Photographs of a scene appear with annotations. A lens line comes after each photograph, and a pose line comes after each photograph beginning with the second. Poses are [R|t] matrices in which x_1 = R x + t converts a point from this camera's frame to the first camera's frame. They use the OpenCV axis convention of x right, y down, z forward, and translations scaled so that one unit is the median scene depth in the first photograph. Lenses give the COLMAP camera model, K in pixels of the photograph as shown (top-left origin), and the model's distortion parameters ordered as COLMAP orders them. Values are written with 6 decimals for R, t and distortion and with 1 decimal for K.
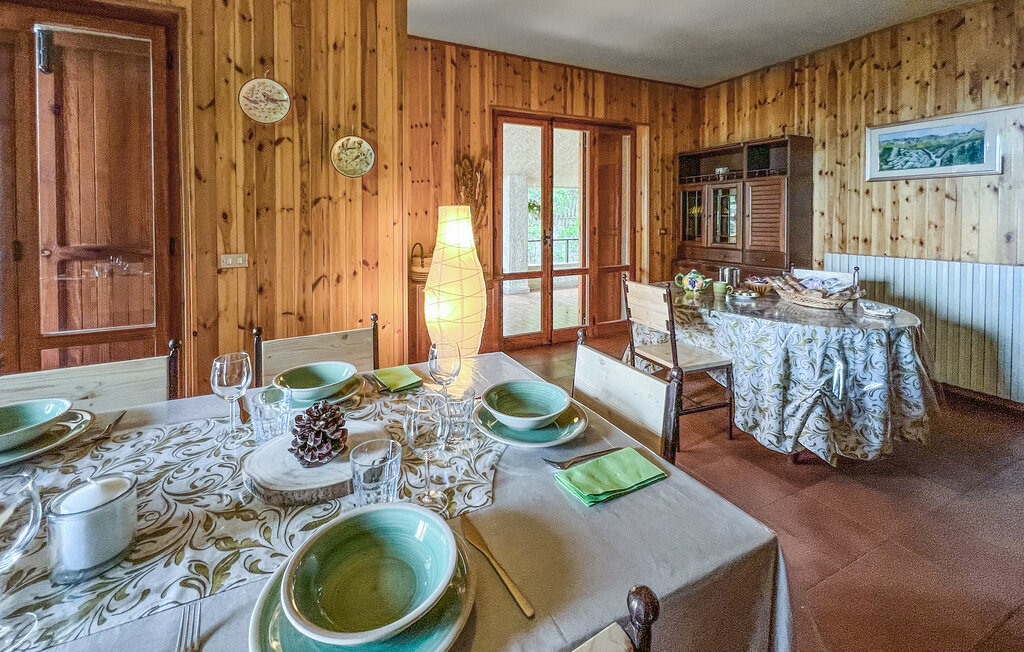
lens RADIAL K [[412.3, 0, 517.5], [0, 412.3, 215.3], [0, 0, 1]] dist [-0.004495, -0.000308]
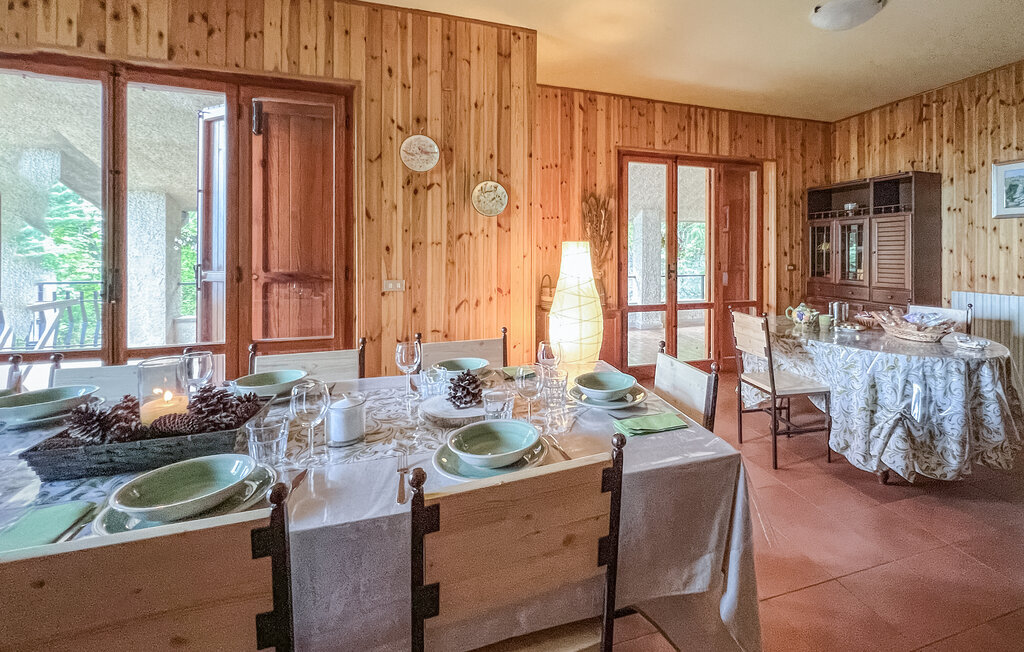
lens RADIAL K [[445.7, 0, 615.5], [0, 445.7, 245.2], [0, 0, 1]] dist [-0.006946, -0.000319]
pose [[0.994140, 0.006885, -0.107878, 0.090445], [-0.007959, 0.999923, -0.009521, -0.001201], [0.107804, 0.010324, 0.994119, -0.212350]]
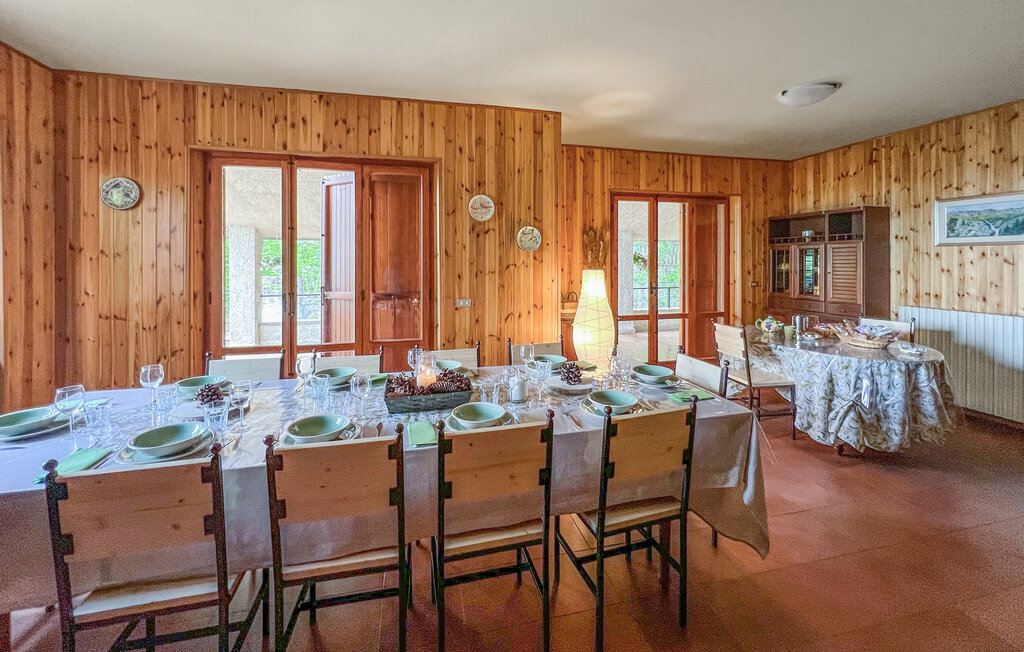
lens RADIAL K [[412.3, 0, 527.0], [0, 412.3, 258.5], [0, 0, 1]] dist [-0.004495, -0.000308]
pose [[0.978352, -0.000394, -0.206947, -0.076822], [0.000663, 0.999999, 0.001229, -0.067714], [0.206946, -0.001340, 0.978351, -0.550499]]
